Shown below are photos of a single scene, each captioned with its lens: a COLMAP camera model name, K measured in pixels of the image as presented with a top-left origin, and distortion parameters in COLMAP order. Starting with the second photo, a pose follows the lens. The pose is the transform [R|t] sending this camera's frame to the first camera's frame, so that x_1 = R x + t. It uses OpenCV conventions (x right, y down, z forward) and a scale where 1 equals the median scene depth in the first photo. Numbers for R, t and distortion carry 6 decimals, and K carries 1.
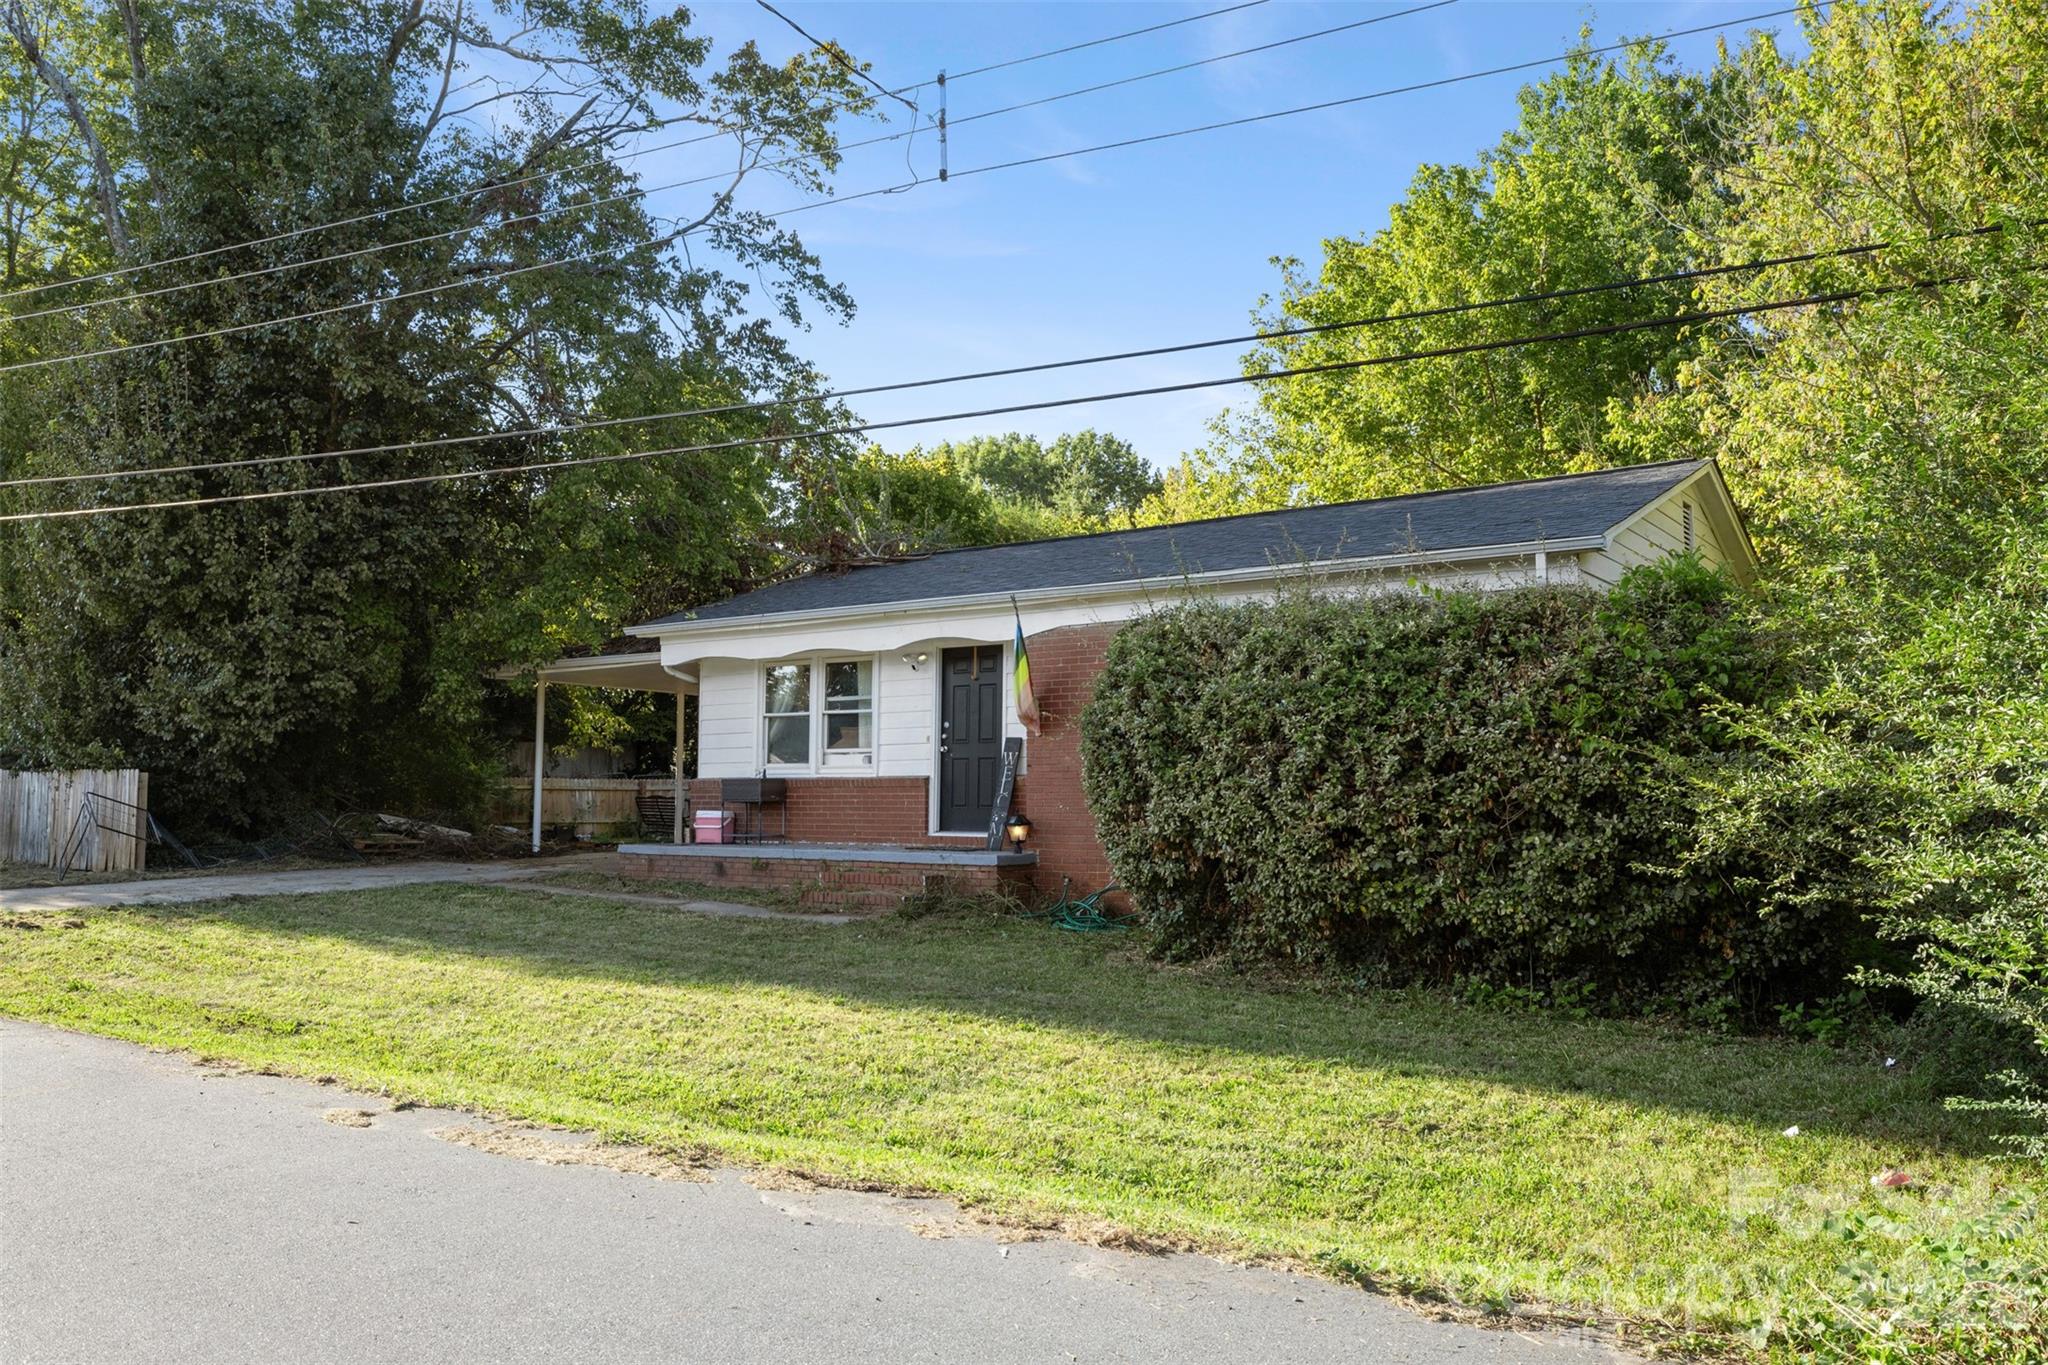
lens RADIAL K [[1506.1, 0, 1029.8], [0, 1506.1, 679.2], [0, 0, 1]] dist [0.002604, 0.000967]
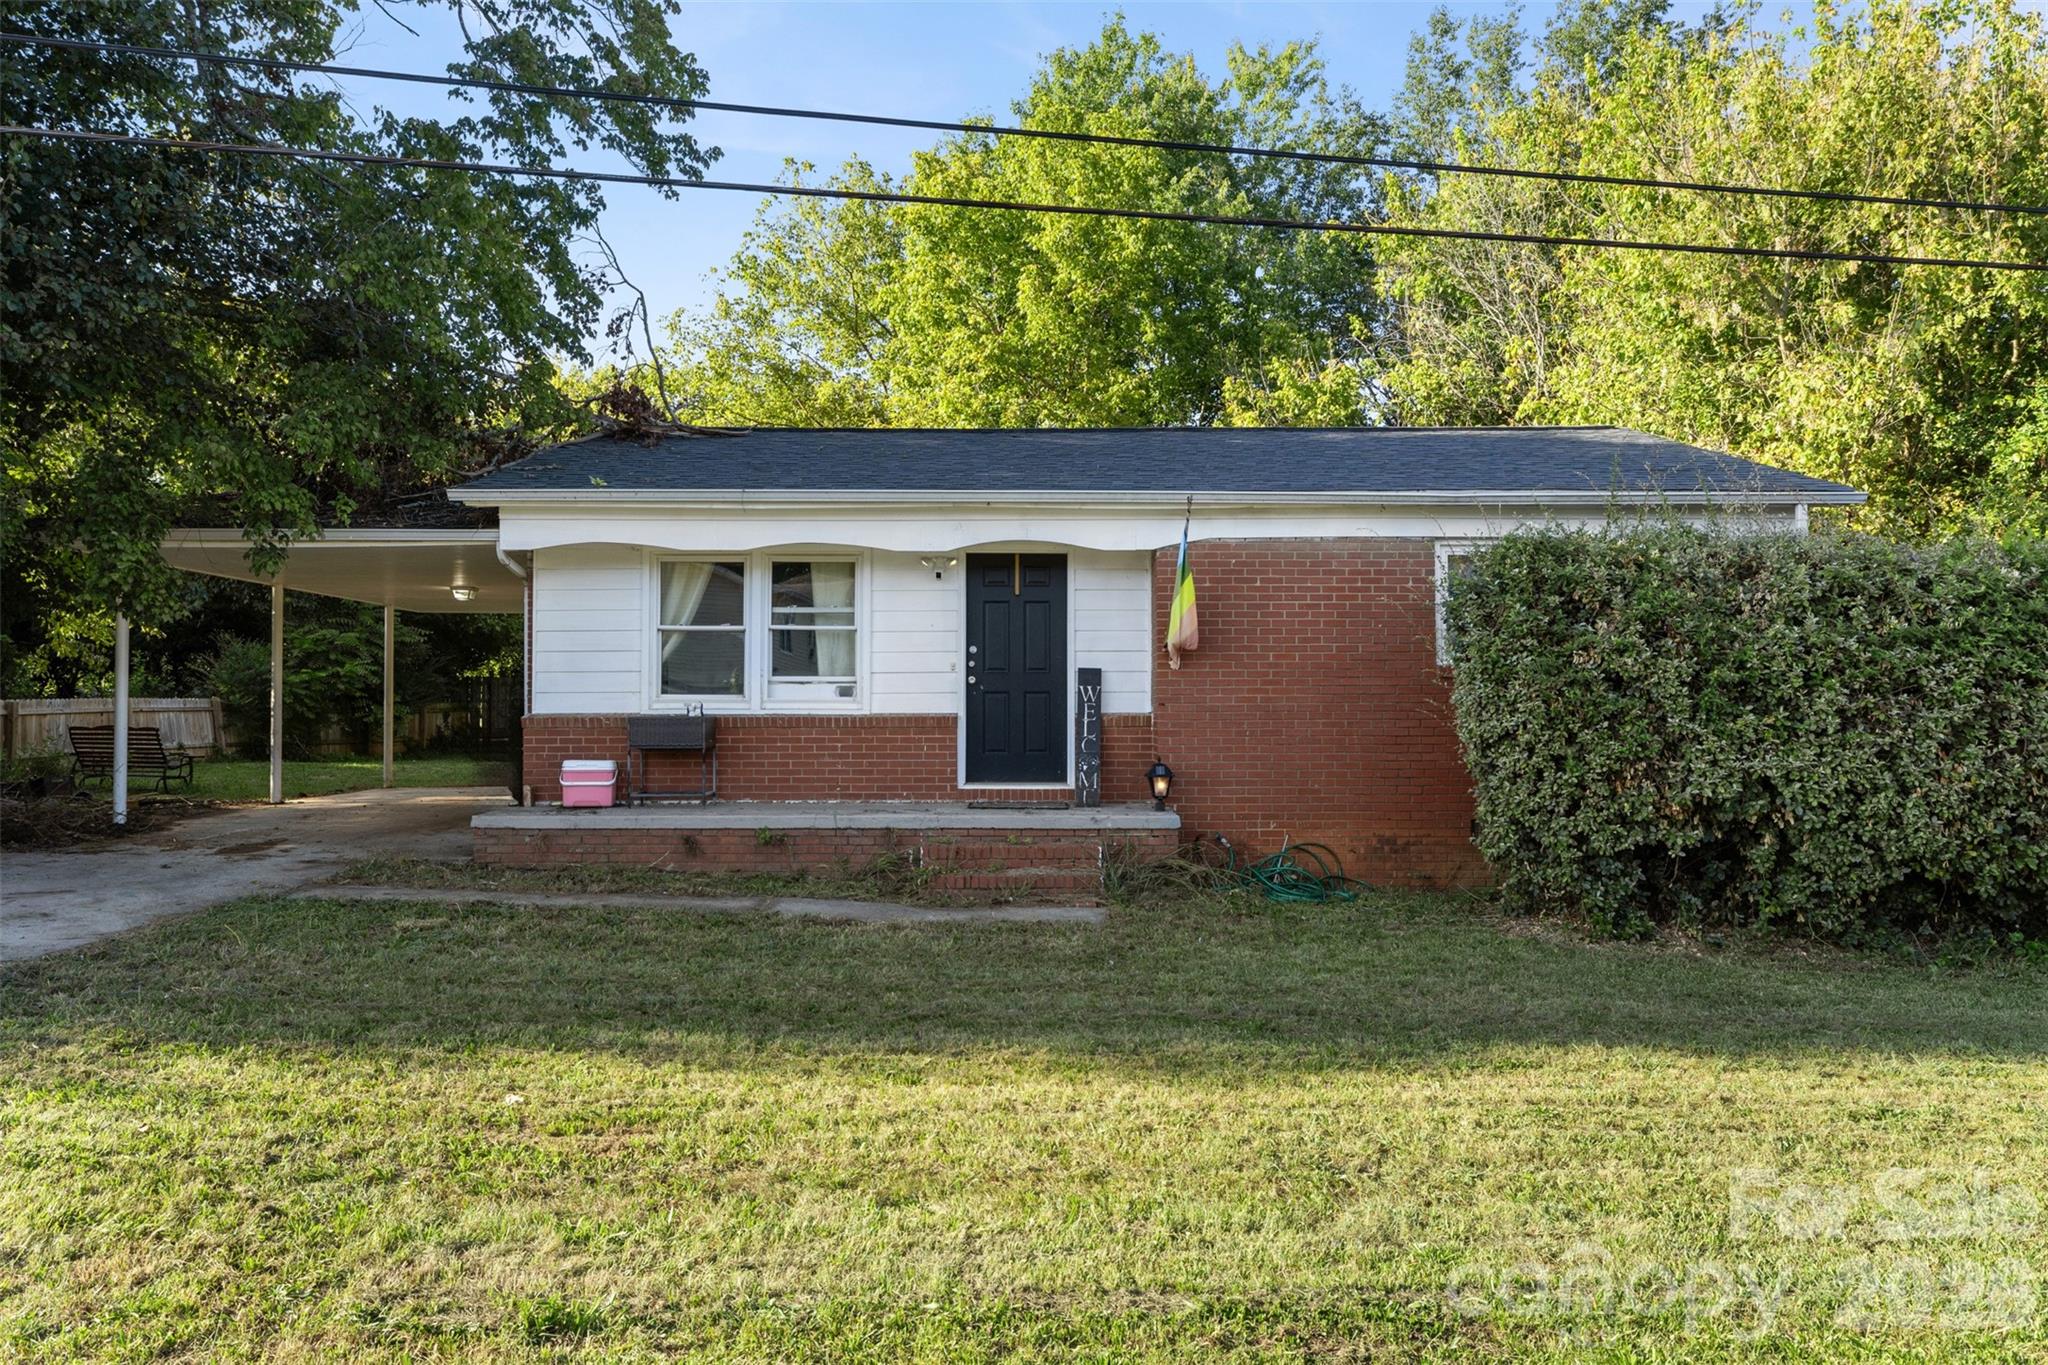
lens RADIAL K [[1358.8, 0, 1016.1], [0, 1358.8, 684.0], [0, 0, 1]] dist [0.001641, -0.000554]
pose [[0.816904, 0.010416, 0.576680, -0.430329], [-0.045233, 0.997914, 0.046051, 0.013417], [-0.574998, -0.063704, 0.815671, 0.379101]]
